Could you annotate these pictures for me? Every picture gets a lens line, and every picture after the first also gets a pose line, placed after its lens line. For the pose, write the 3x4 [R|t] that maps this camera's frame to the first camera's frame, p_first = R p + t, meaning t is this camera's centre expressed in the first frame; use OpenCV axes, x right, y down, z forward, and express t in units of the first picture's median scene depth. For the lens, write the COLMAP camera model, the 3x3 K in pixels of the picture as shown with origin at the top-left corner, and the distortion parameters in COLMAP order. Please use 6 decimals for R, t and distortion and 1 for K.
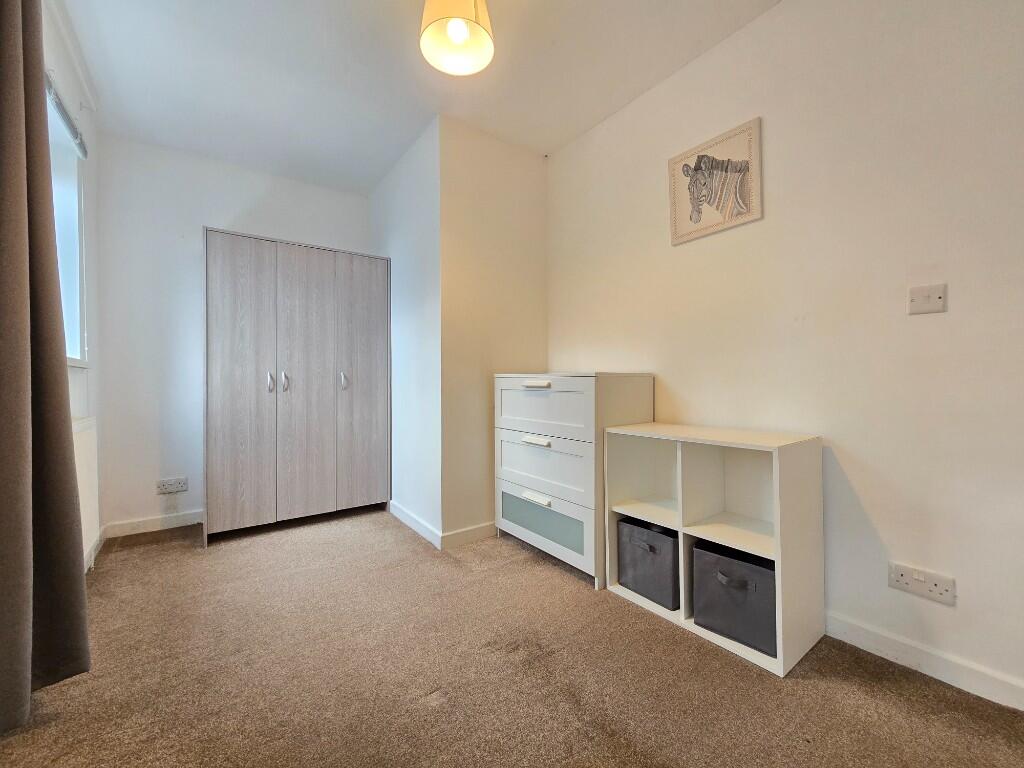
lens RADIAL K [[419.7, 0, 520.9], [0, 419.7, 380.7], [0, 0, 1]] dist [0.003826, -0.000157]
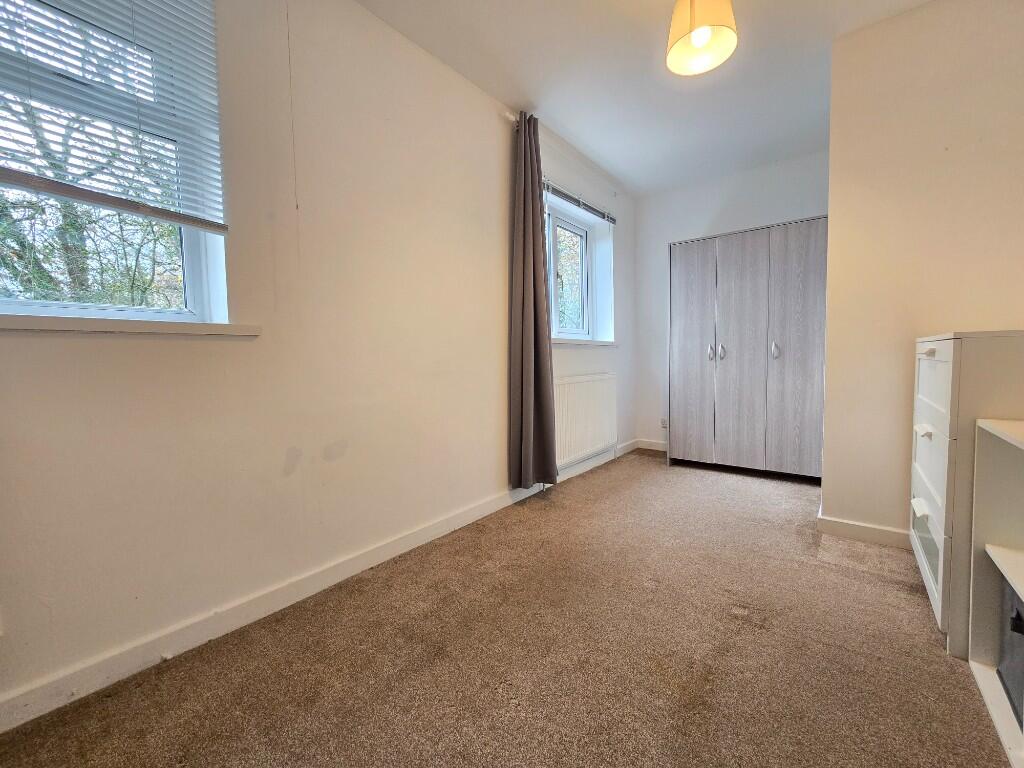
lens RADIAL K [[419.7, 0, 520.9], [0, 419.7, 380.7], [0, 0, 1]] dist [0.003826, -0.000157]
pose [[0.263427, 0.052791, -0.963234, 0.619463], [0.019605, 0.998002, 0.060058, 0.001206], [0.964480, -0.034706, 0.261866, 0.160283]]
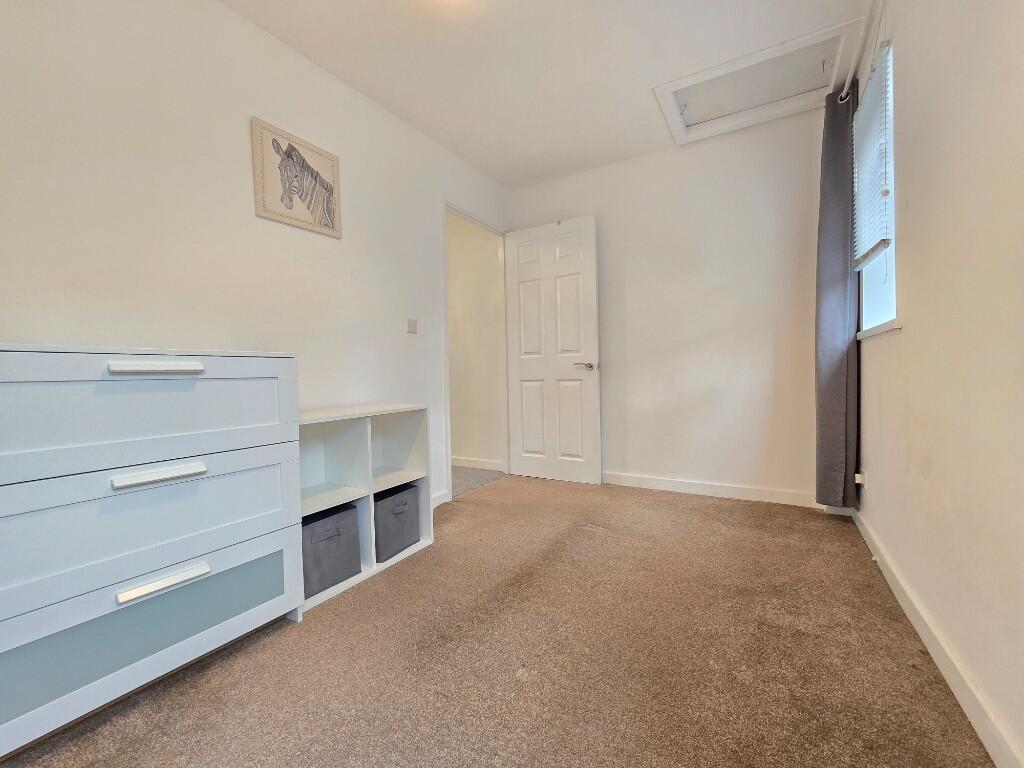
lens RADIAL K [[419.7, 0, 520.9], [0, 419.7, 380.7], [0, 0, 1]] dist [0.003826, -0.000157]
pose [[-0.384760, -0.001722, 0.923015, -0.681222], [0.026959, 0.999551, 0.013103, 0.032630], [-0.922623, 0.029925, -0.384541, 0.843605]]
